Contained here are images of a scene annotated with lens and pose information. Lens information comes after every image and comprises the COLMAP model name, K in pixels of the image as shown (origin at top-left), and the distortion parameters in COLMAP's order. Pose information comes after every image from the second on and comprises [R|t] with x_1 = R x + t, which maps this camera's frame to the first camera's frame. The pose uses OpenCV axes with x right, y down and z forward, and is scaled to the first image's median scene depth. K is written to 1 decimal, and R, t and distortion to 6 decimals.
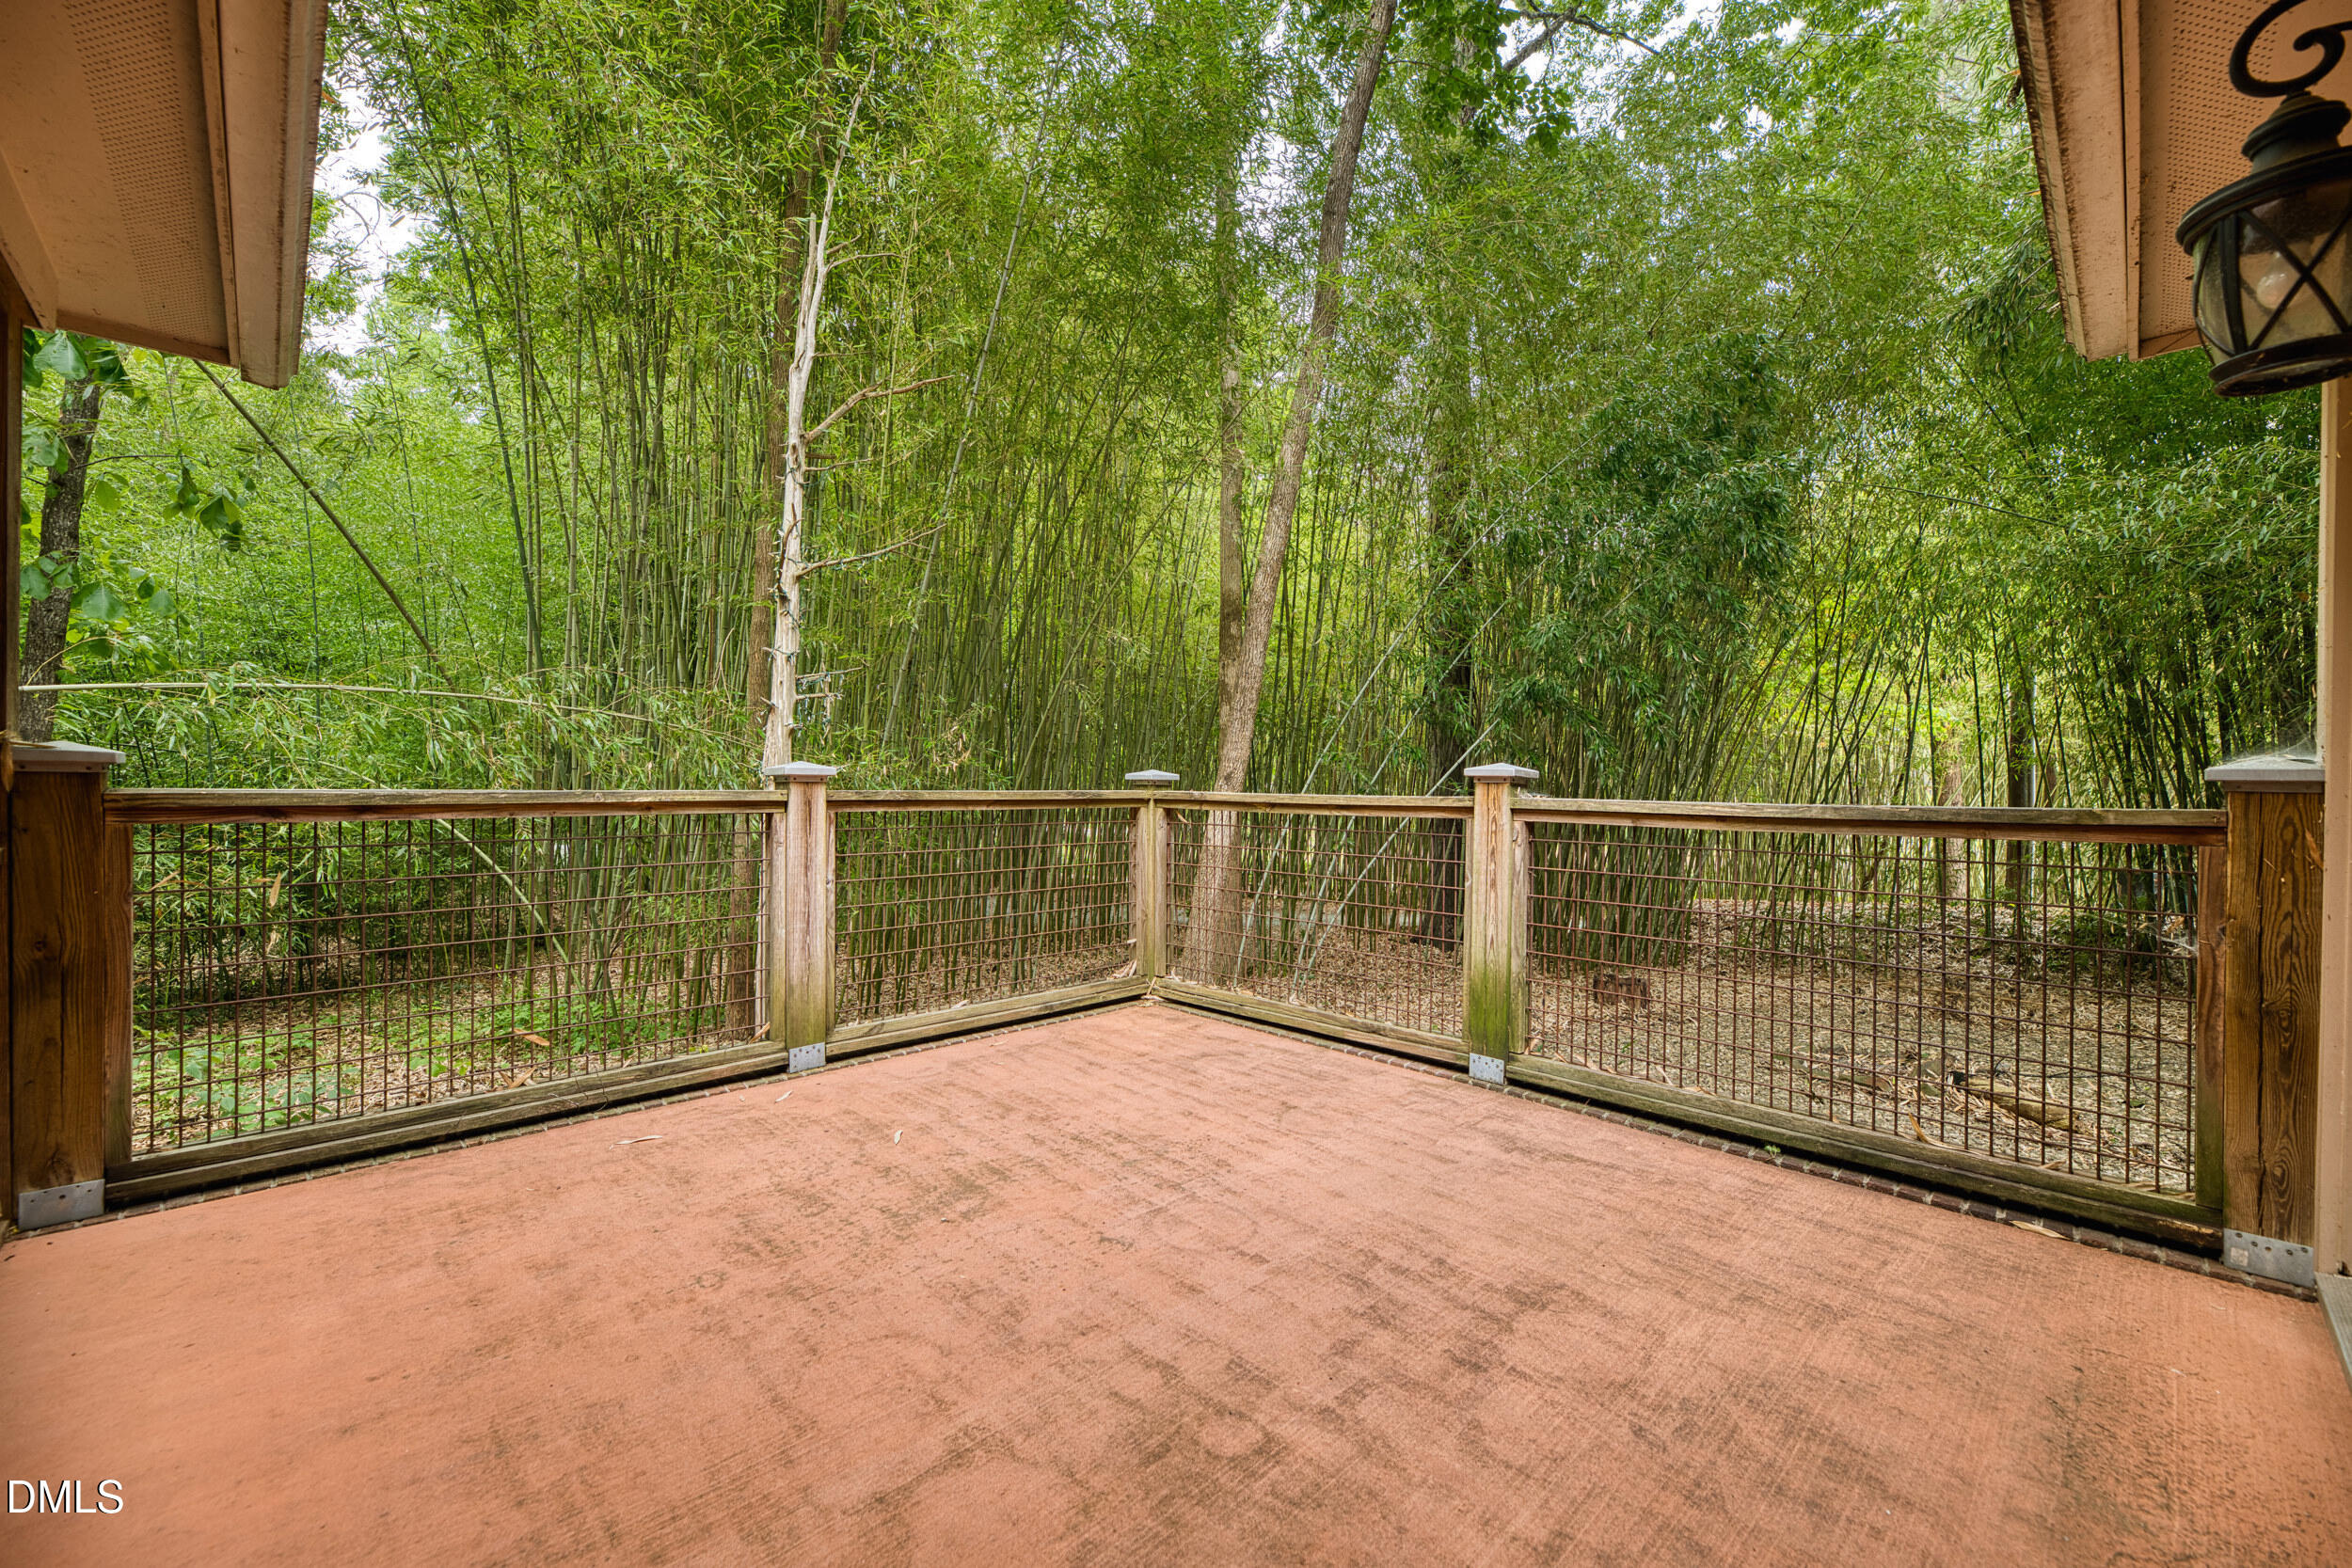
lens RADIAL K [[938.7, 0, 1176.0], [0, 938.7, 784.0], [0, 0, 1]] dist [0.000731, 0.000214]
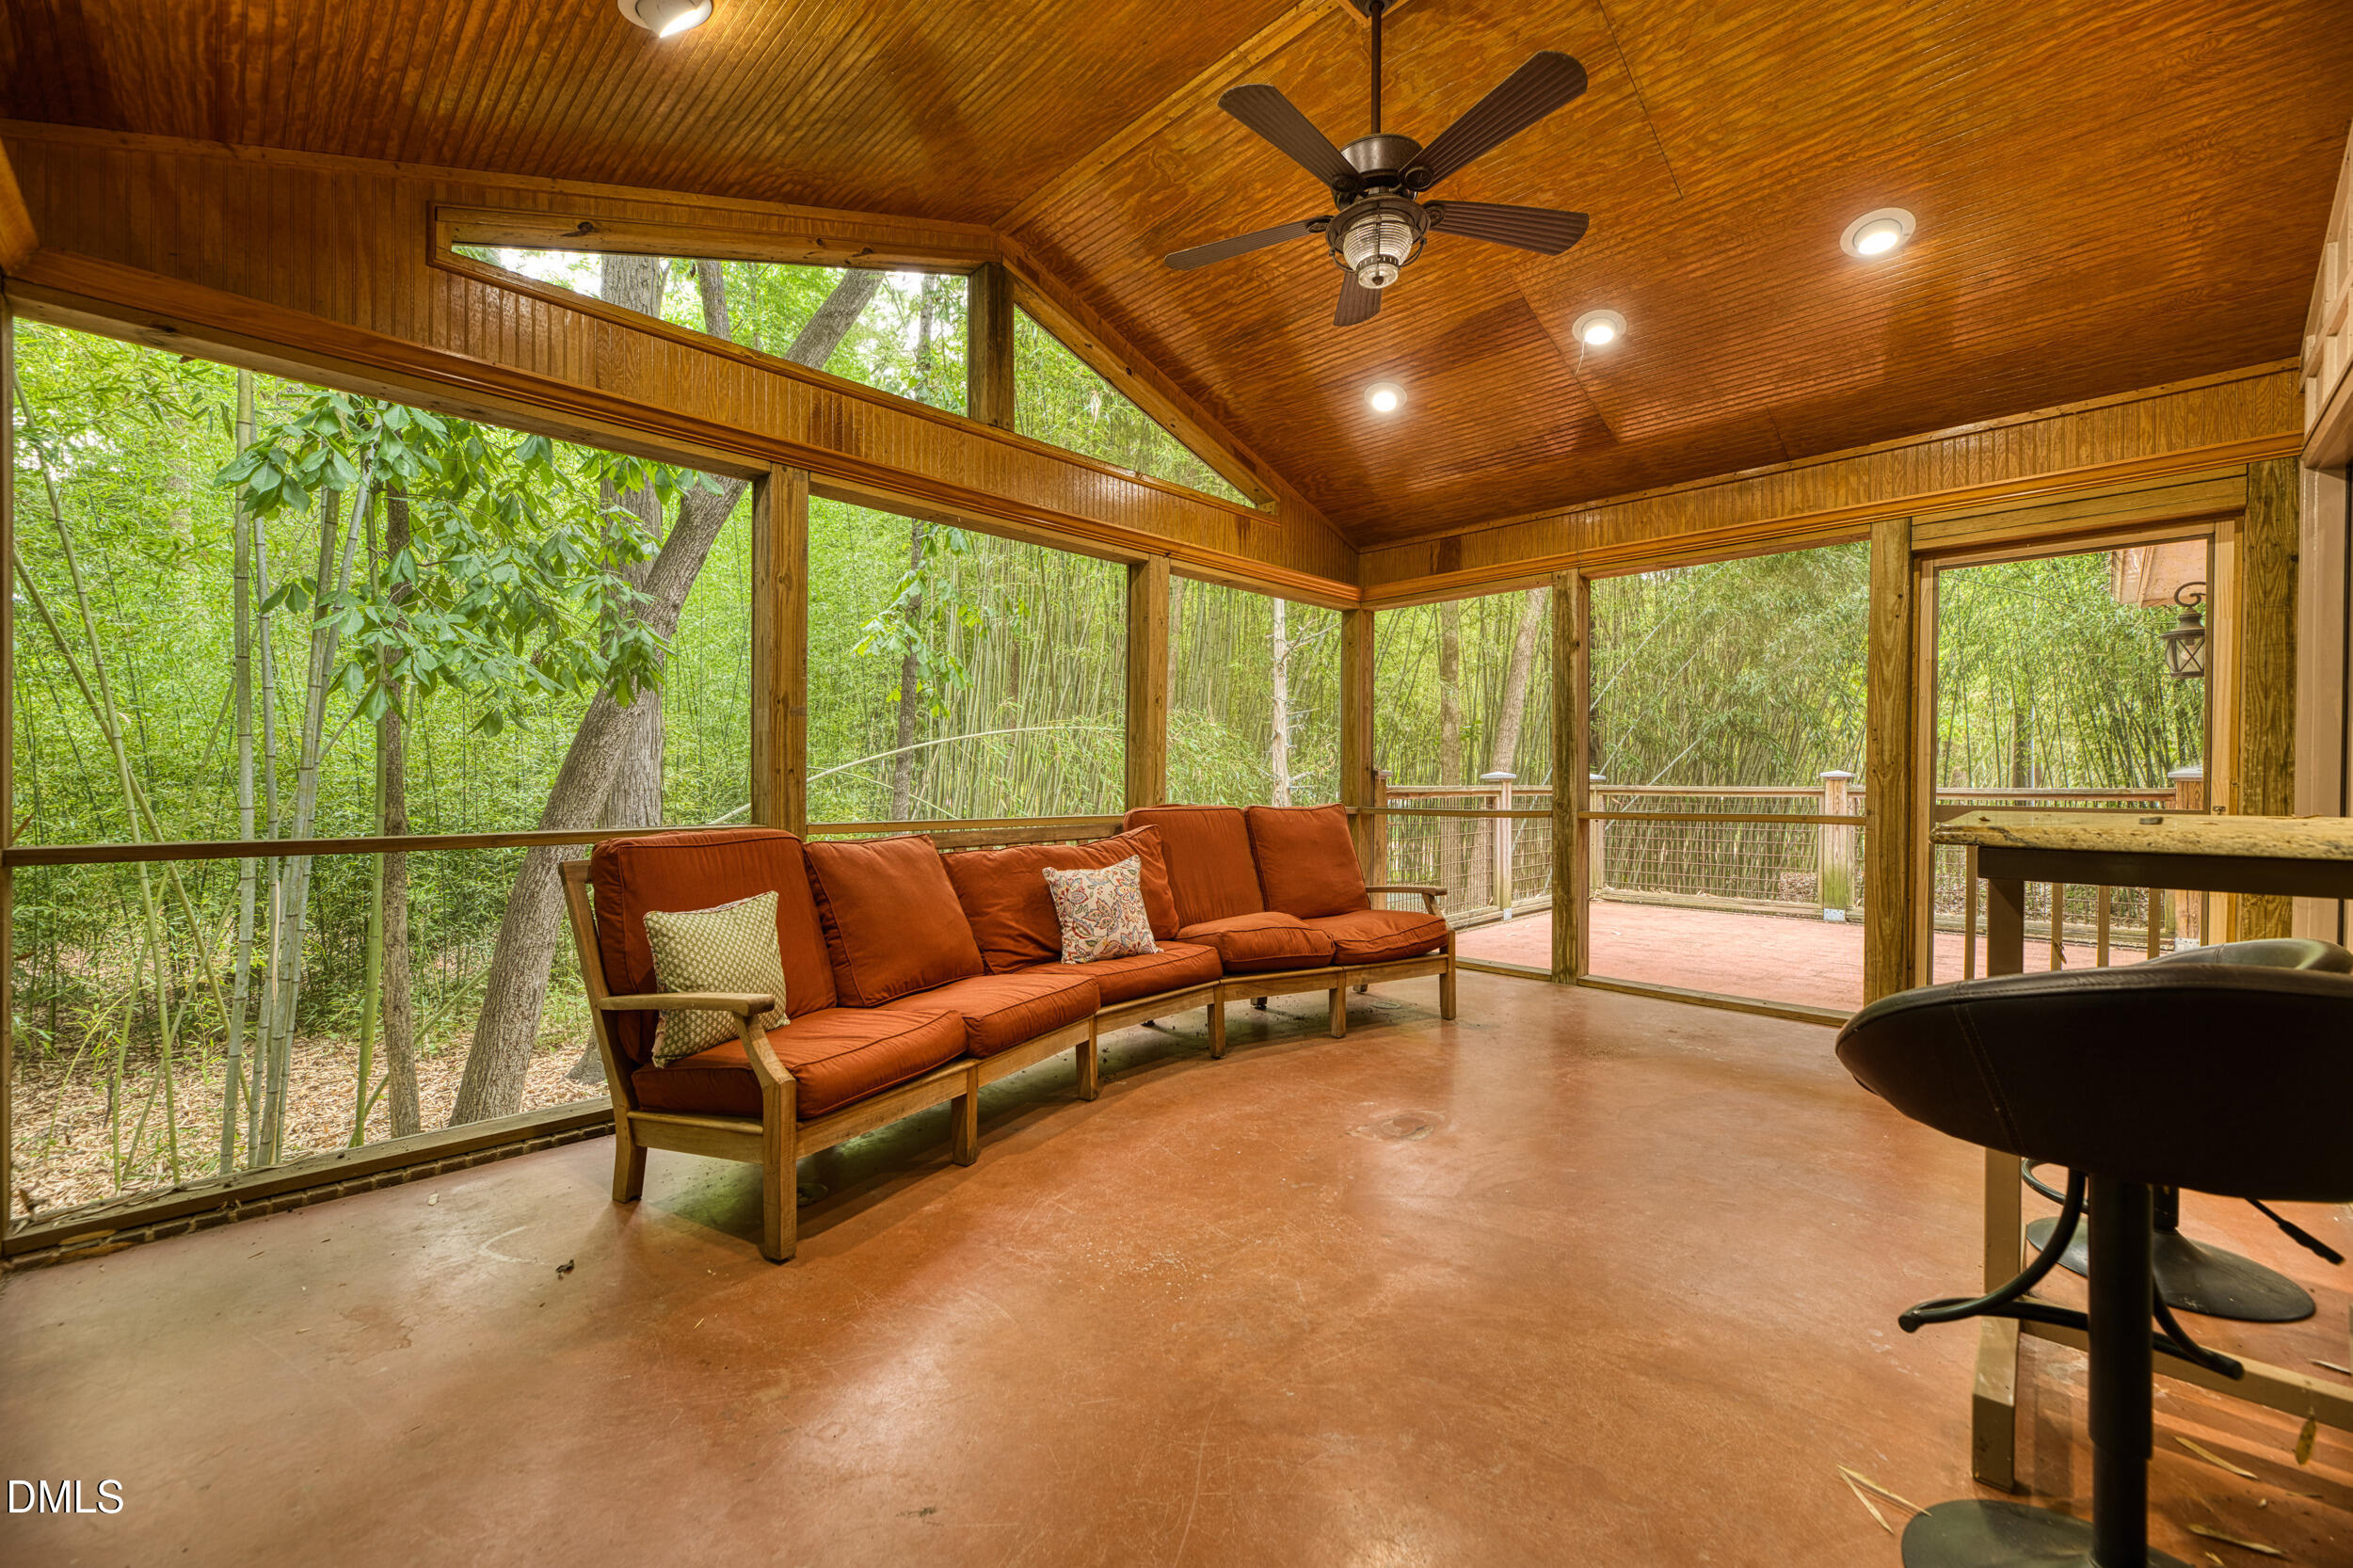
lens RADIAL K [[938.7, 0, 1176.5], [0, 938.7, 784.0], [0, 0, 1]] dist [-0.007444, 0.000033]
pose [[0.999878, -0.004835, 0.014855, -0.389318], [0.004806, 0.999987, 0.001951, -0.001149], [-0.014864, -0.001879, 0.999888, -0.354004]]
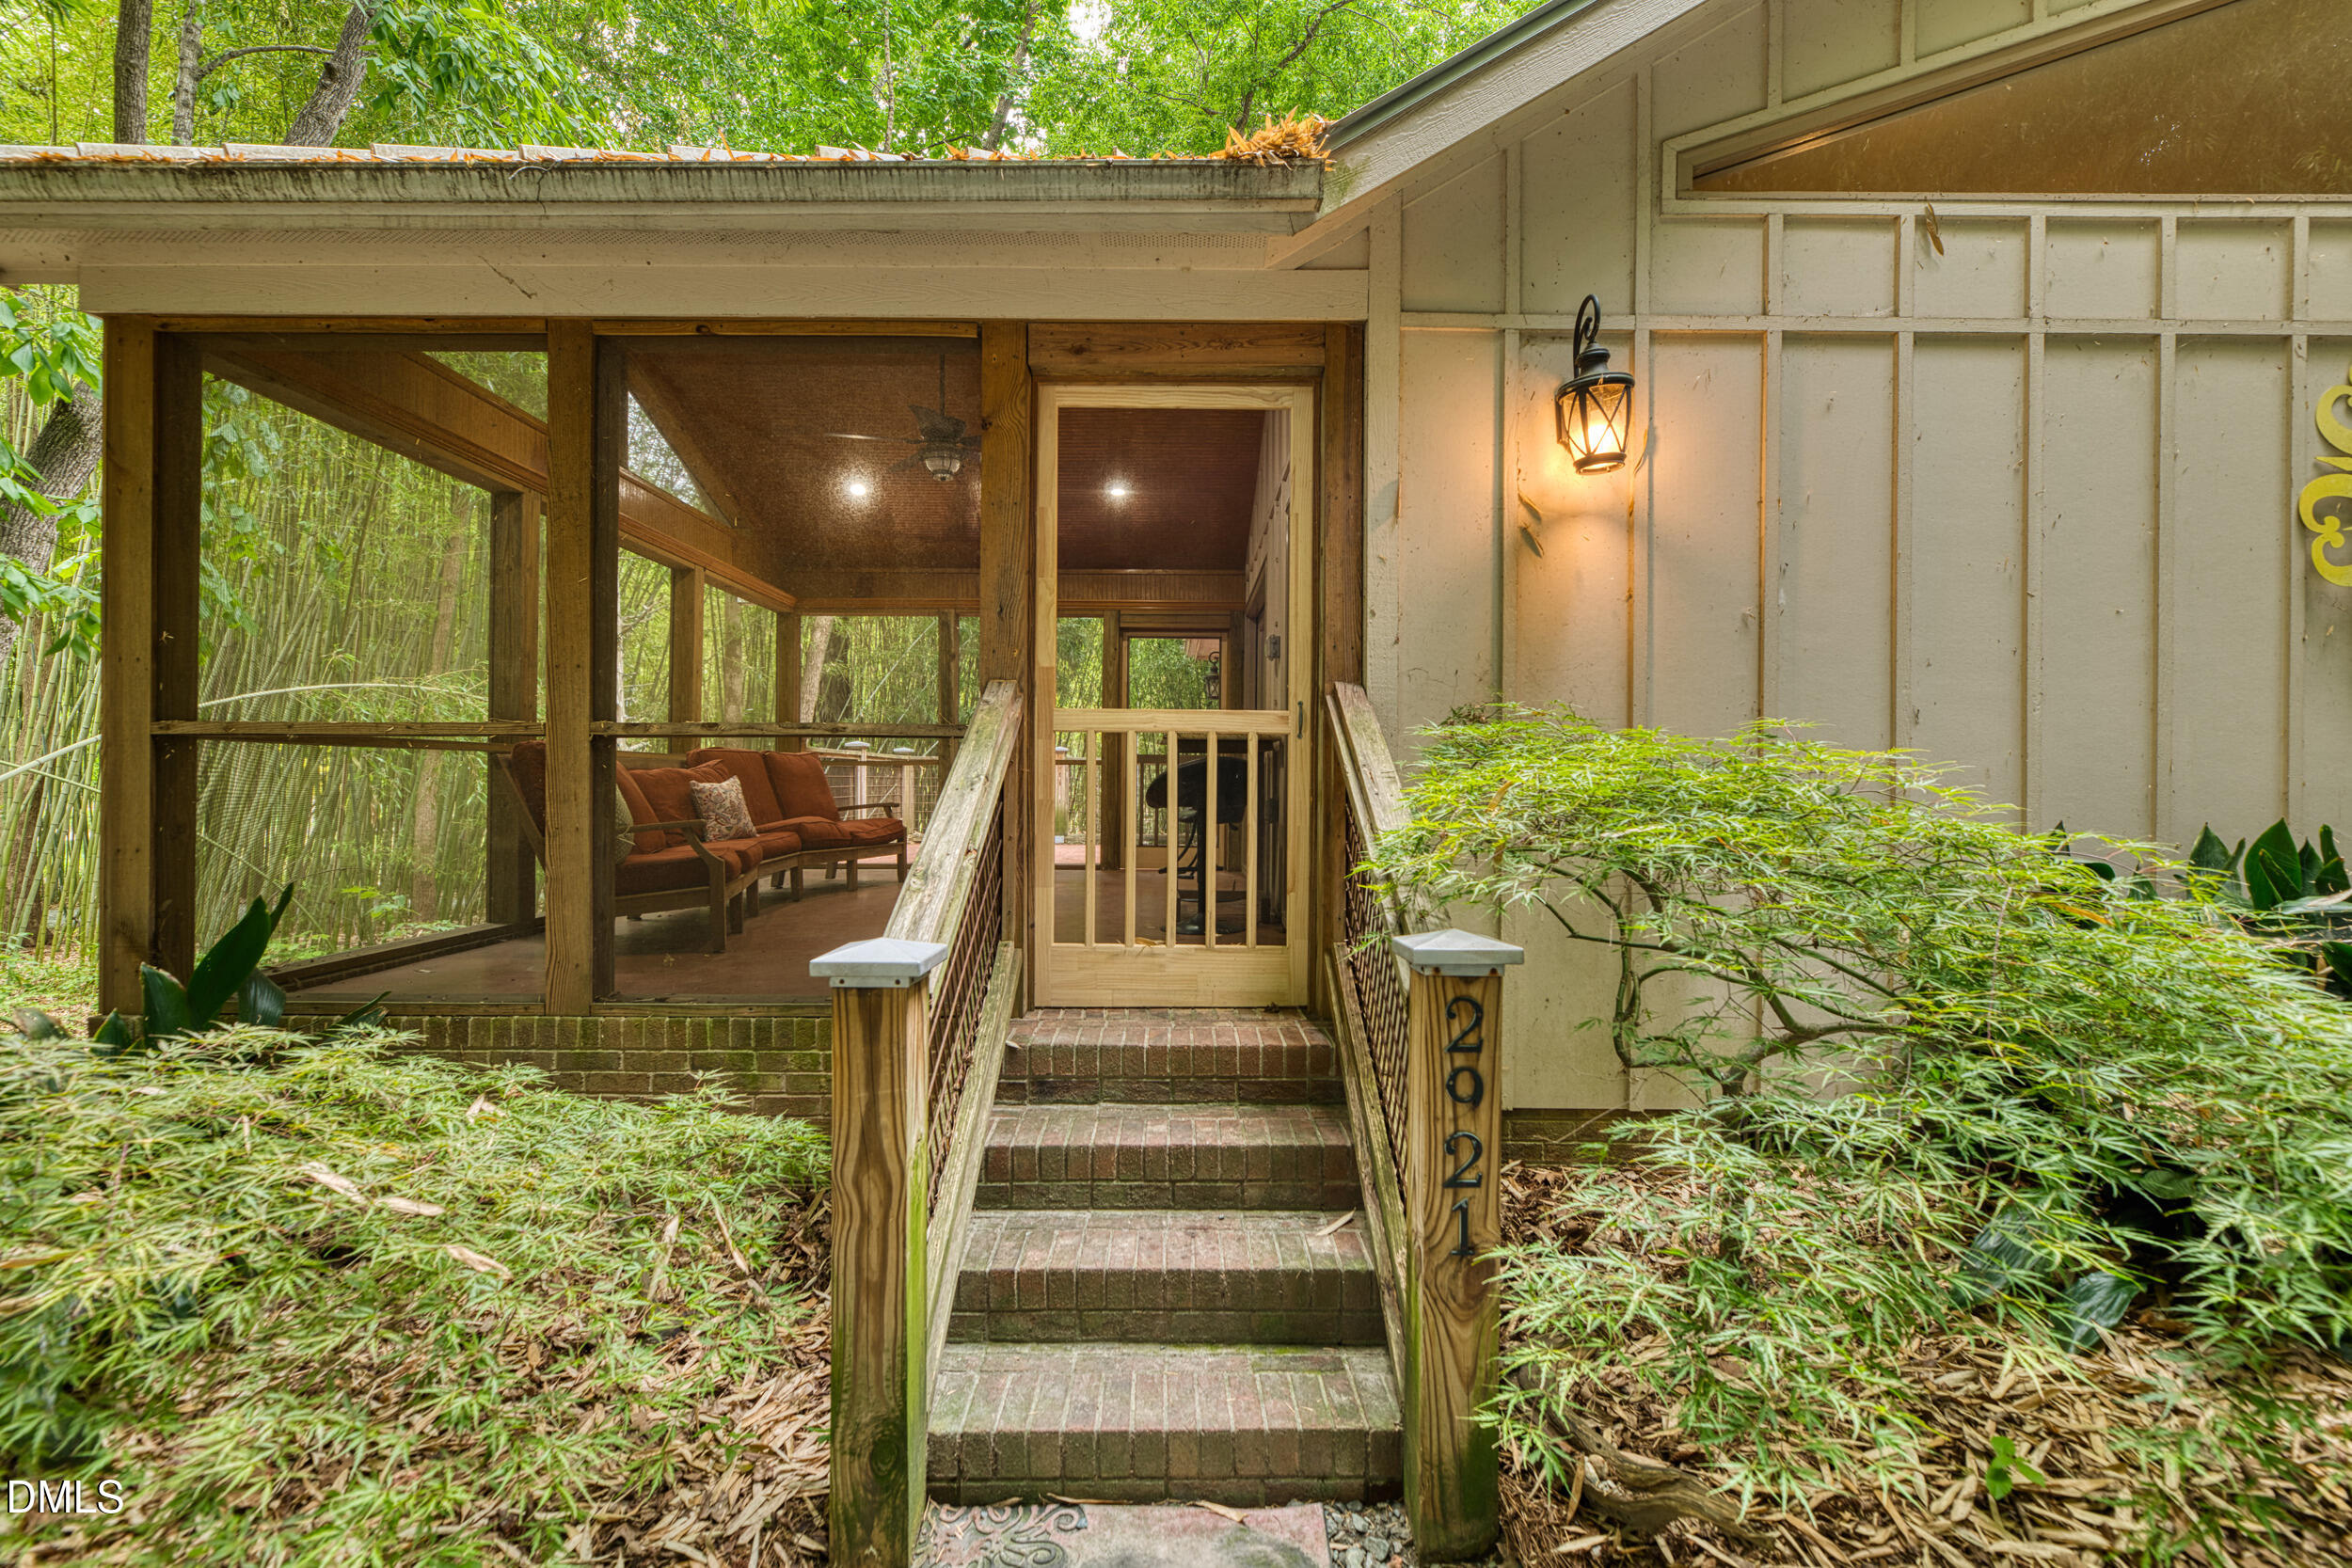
lens RADIAL K [[1078.4, 0, 1176.0], [0, 1078.4, 784.0], [0, 0, 1]] dist [-0.002631, -0.000068]
pose [[0.689068, -0.005095, 0.724679, -1.024899], [0.002821, 0.999987, 0.004347, 0.067214], [-0.724691, -0.000951, 0.689073, -0.911863]]
